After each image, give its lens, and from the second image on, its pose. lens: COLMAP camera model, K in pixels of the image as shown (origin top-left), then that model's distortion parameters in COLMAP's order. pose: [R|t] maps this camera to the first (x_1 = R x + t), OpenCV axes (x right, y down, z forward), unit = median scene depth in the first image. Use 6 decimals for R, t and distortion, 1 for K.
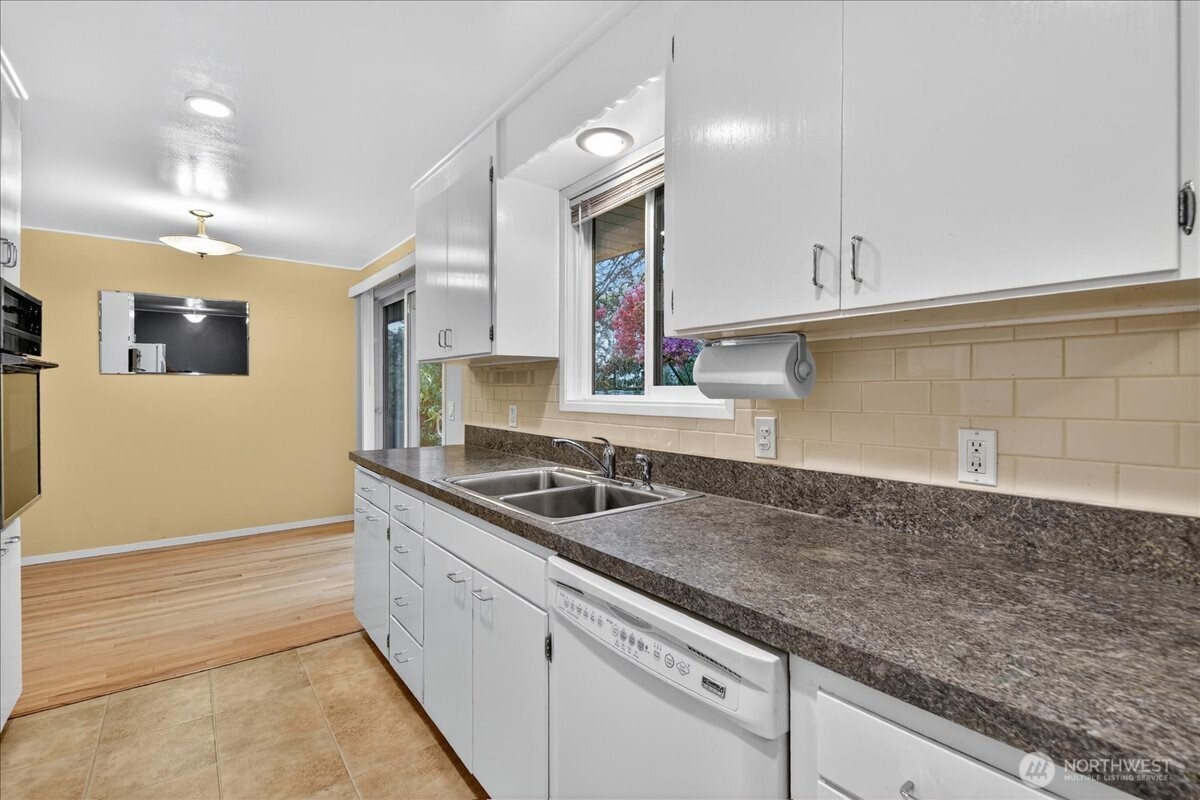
lens RADIAL K [[522.9, 0, 611.0], [0, 522.9, 392.2], [0, 0, 1]] dist [-0.022478, -0.002131]
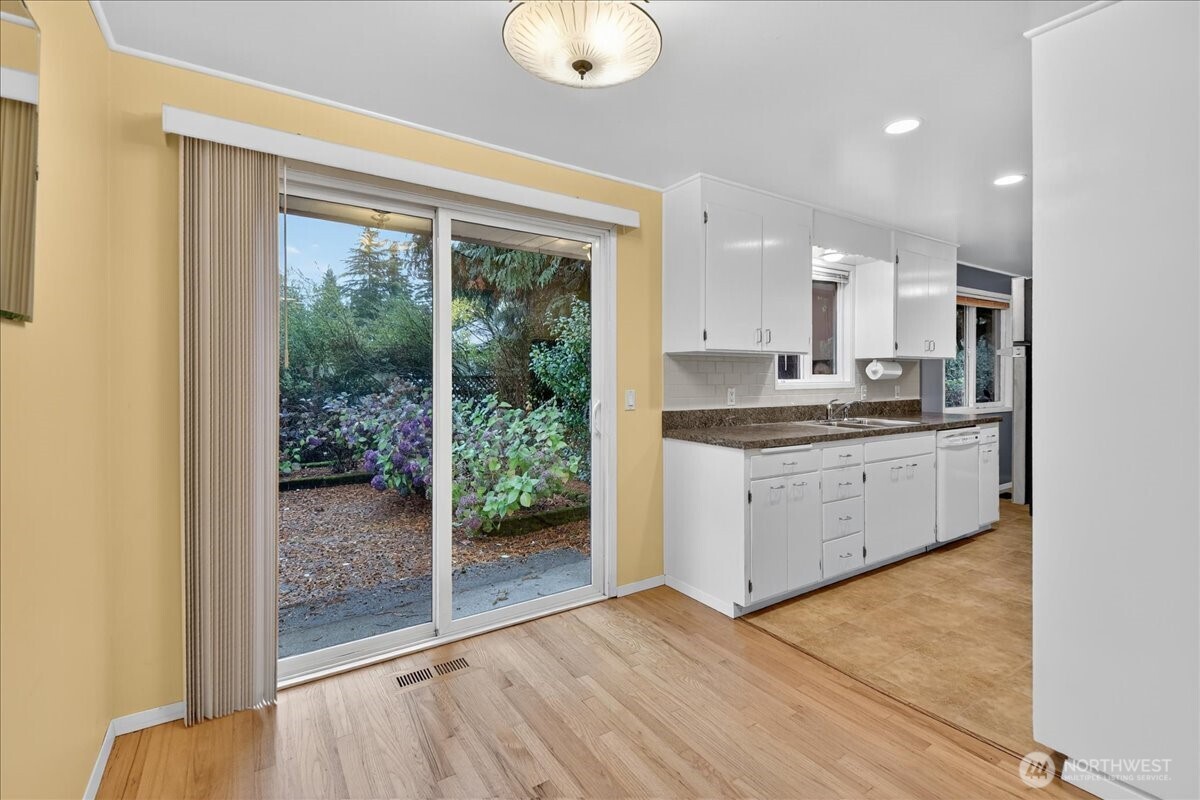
lens RADIAL K [[545.9, 0, 588.5], [0, 545.9, 382.7], [0, 0, 1]] dist [0.007904, -0.002897]
pose [[0.103654, -0.015207, 0.994497, -1.590989], [-0.002559, 0.999876, 0.015556, -0.009880], [-0.994610, -0.004158, 0.103602, 1.219281]]
